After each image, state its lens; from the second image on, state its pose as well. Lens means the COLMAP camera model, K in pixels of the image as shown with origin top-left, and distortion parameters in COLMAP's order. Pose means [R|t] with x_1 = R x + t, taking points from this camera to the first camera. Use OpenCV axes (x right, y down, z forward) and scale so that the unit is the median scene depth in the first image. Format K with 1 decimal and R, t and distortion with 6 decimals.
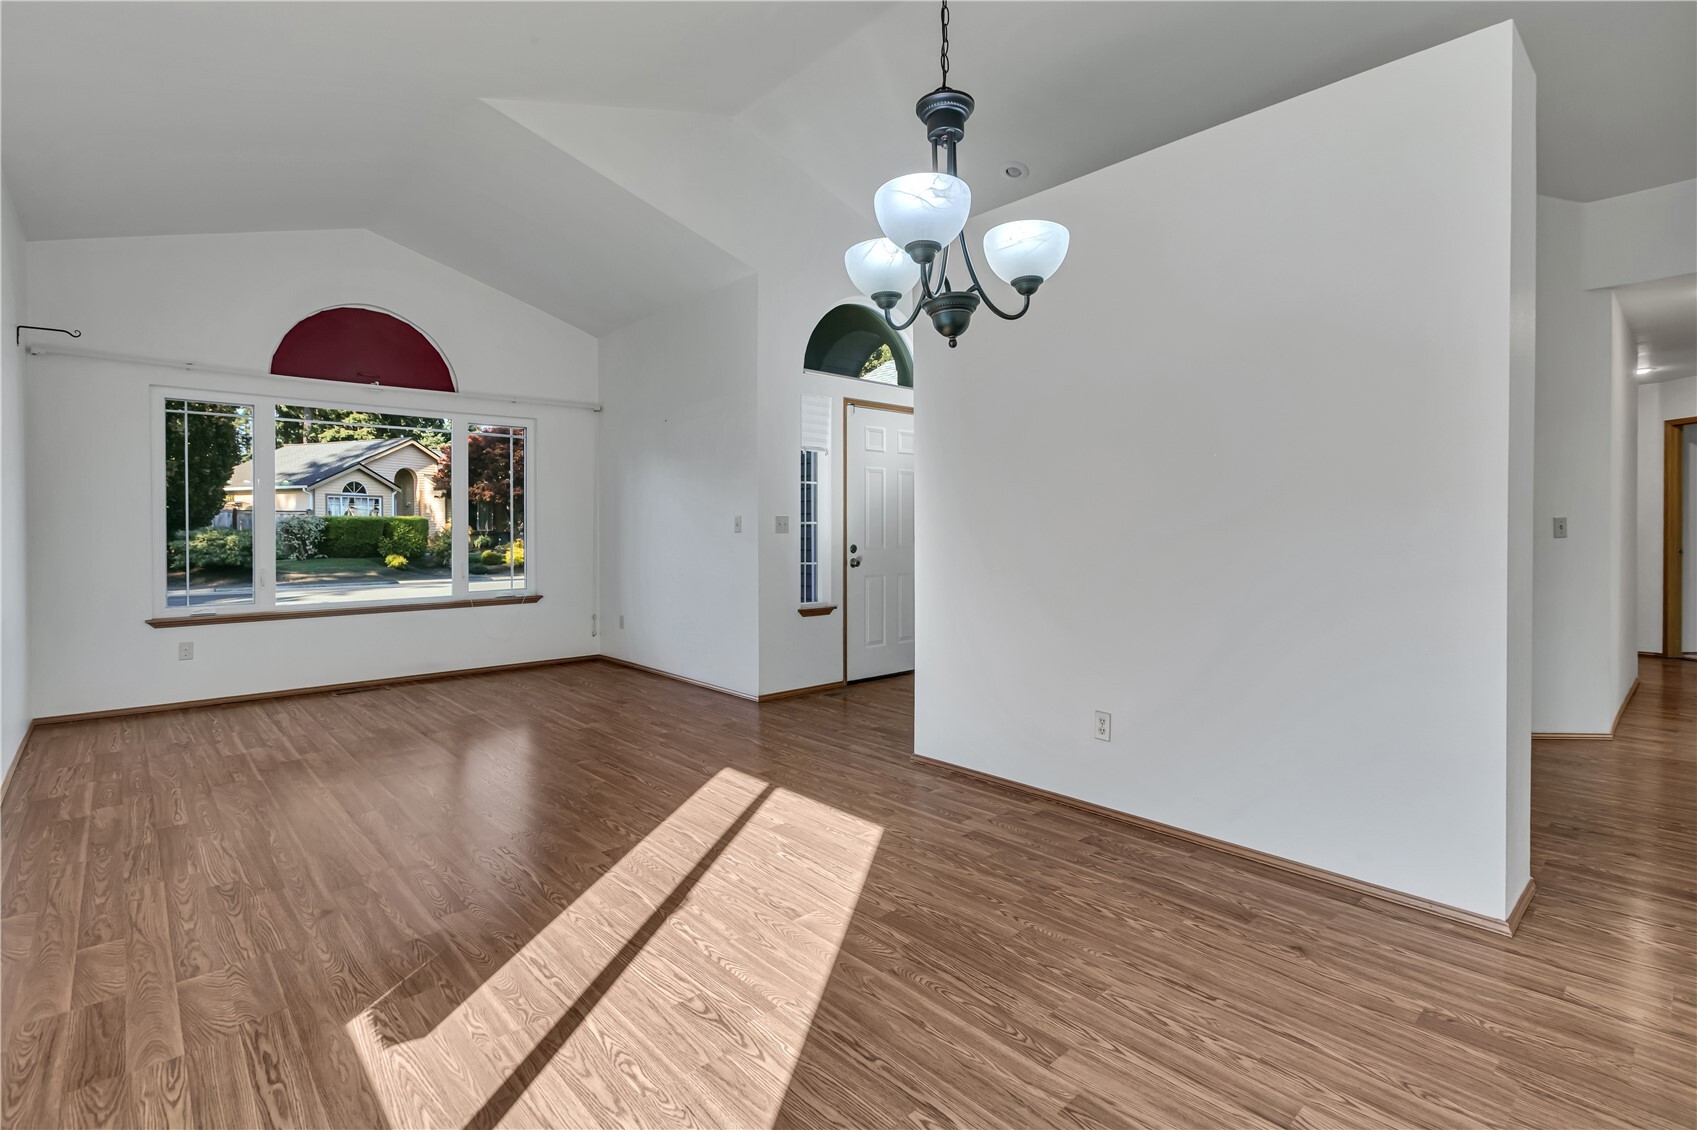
lens RADIAL K [[798.7, 0, 847.8], [0, 798.7, 531.4], [0, 0, 1]] dist [0.003506, 0.000145]
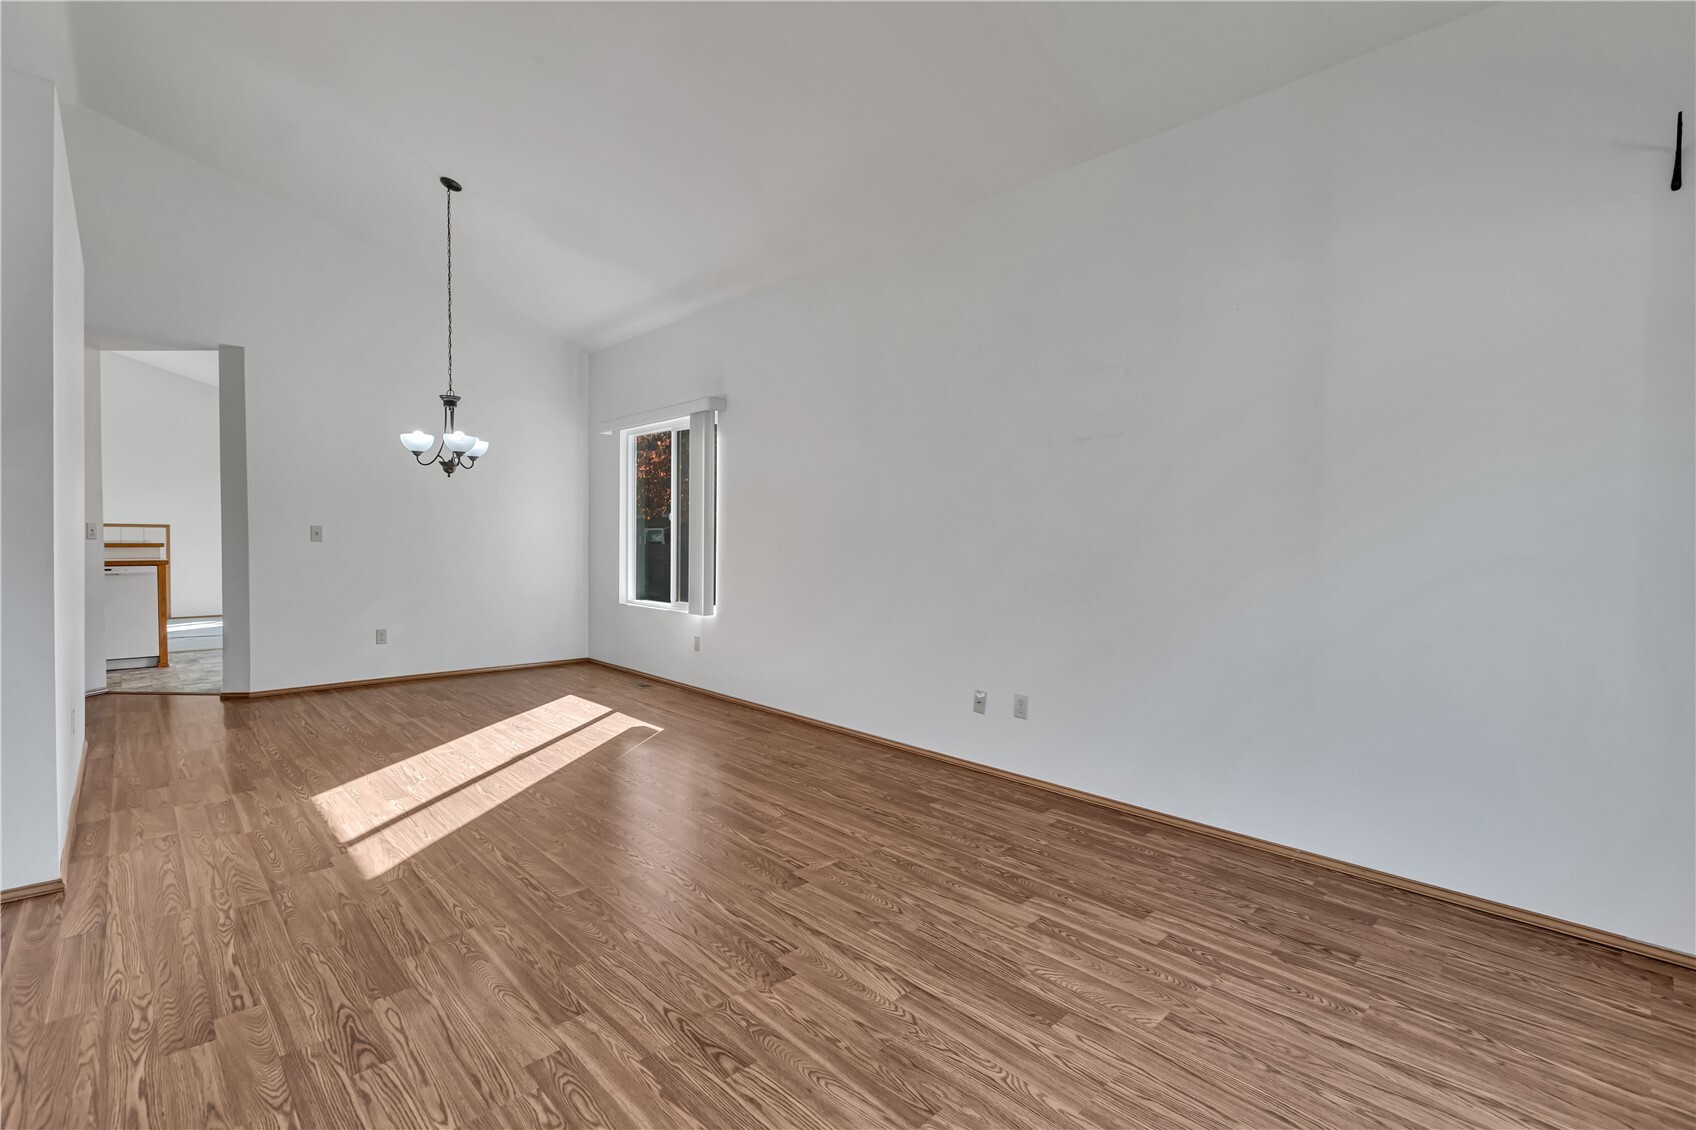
lens RADIAL K [[737.9, 0, 876.3], [0, 737.9, 570.0], [0, 0, 1]] dist [-0.018888, 0.000983]
pose [[-0.997580, -0.012061, -0.068481, -0.756761], [-0.014889, 0.999051, 0.040934, -0.013282], [0.067922, 0.041855, -0.996812, 2.265592]]
